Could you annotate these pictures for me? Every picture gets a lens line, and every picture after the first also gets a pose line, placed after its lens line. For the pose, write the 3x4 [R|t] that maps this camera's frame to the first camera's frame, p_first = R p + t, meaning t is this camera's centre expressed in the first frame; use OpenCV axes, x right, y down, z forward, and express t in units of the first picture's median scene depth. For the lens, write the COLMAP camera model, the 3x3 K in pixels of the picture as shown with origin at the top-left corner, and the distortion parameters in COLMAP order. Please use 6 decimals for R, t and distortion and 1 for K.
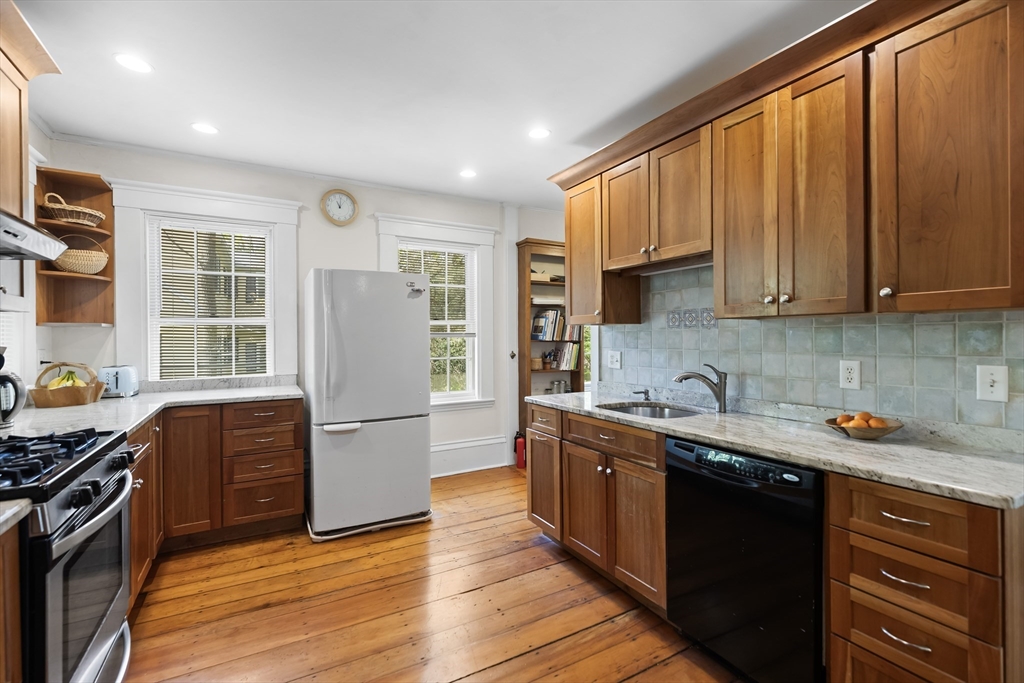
lens RADIAL K [[460.3, 0, 512.8], [0, 460.3, 336.7], [0, 0, 1]] dist [0.001360, 0.000083]
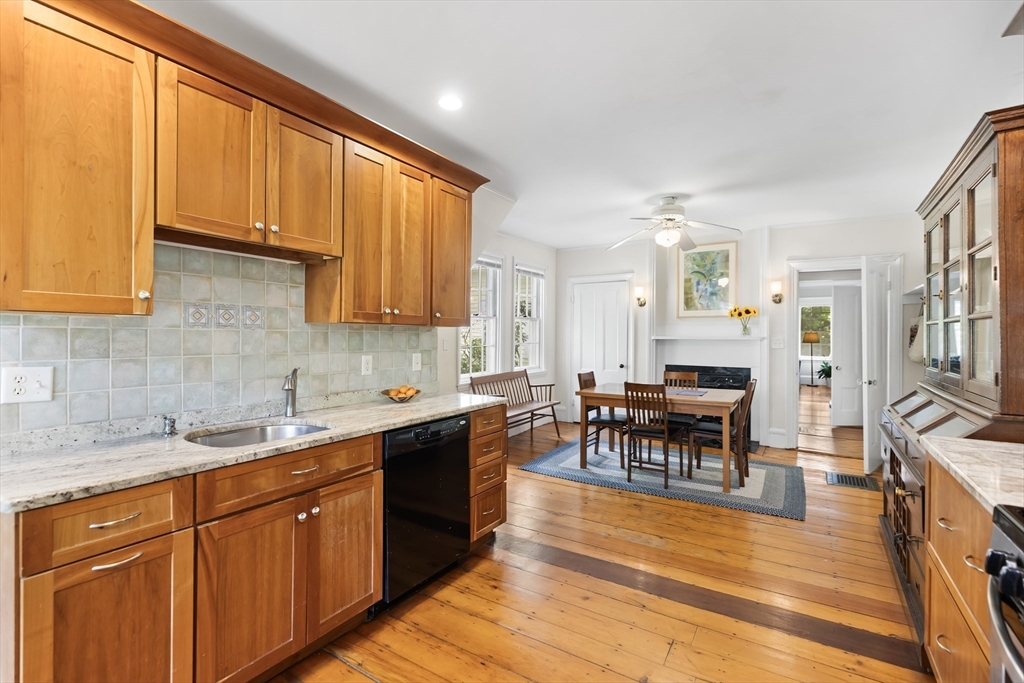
lens RADIAL K [[460.3, 0, 511.0], [0, 460.3, 340.2], [0, 0, 1]] dist [0.001360, 0.000083]
pose [[-0.474395, -0.001392, 0.880311, -0.668458], [-0.001832, 0.999998, 0.000594, 0.001810], [-0.880310, -0.001331, -0.474396, 1.130805]]
